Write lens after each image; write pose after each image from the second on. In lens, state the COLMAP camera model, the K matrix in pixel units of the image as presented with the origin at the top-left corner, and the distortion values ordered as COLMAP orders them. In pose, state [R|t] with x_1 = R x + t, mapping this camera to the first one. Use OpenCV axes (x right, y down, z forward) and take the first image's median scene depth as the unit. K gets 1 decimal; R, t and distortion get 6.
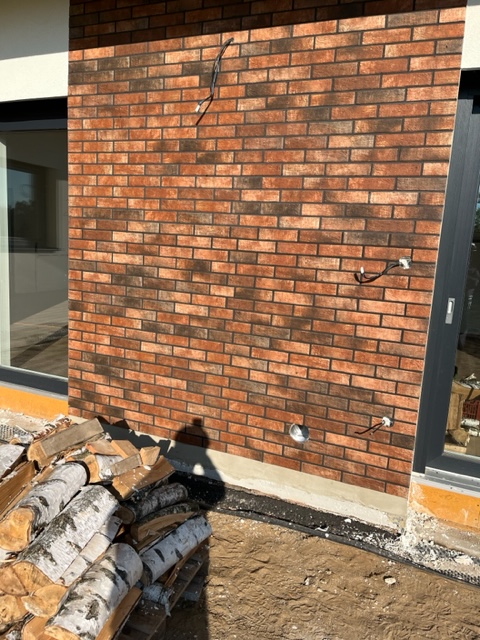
lens RADIAL K [[490.3, 0, 240.0], [0, 490.3, 320.0], [0, 0, 1]] dist [0.004881, 0.000127]
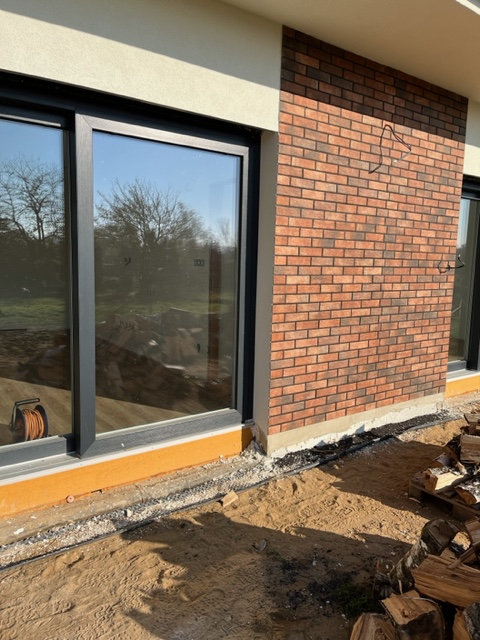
lens RADIAL K [[478.0, 0, 240.0], [0, 478.0, 320.0], [0, 0, 1]] dist [0.002841, 0.001478]
pose [[0.514937, -0.160024, 0.842159, -1.345101], [0.146278, 0.984416, 0.097613, -0.172198], [-0.844655, 0.072925, 0.530320, 0.560969]]
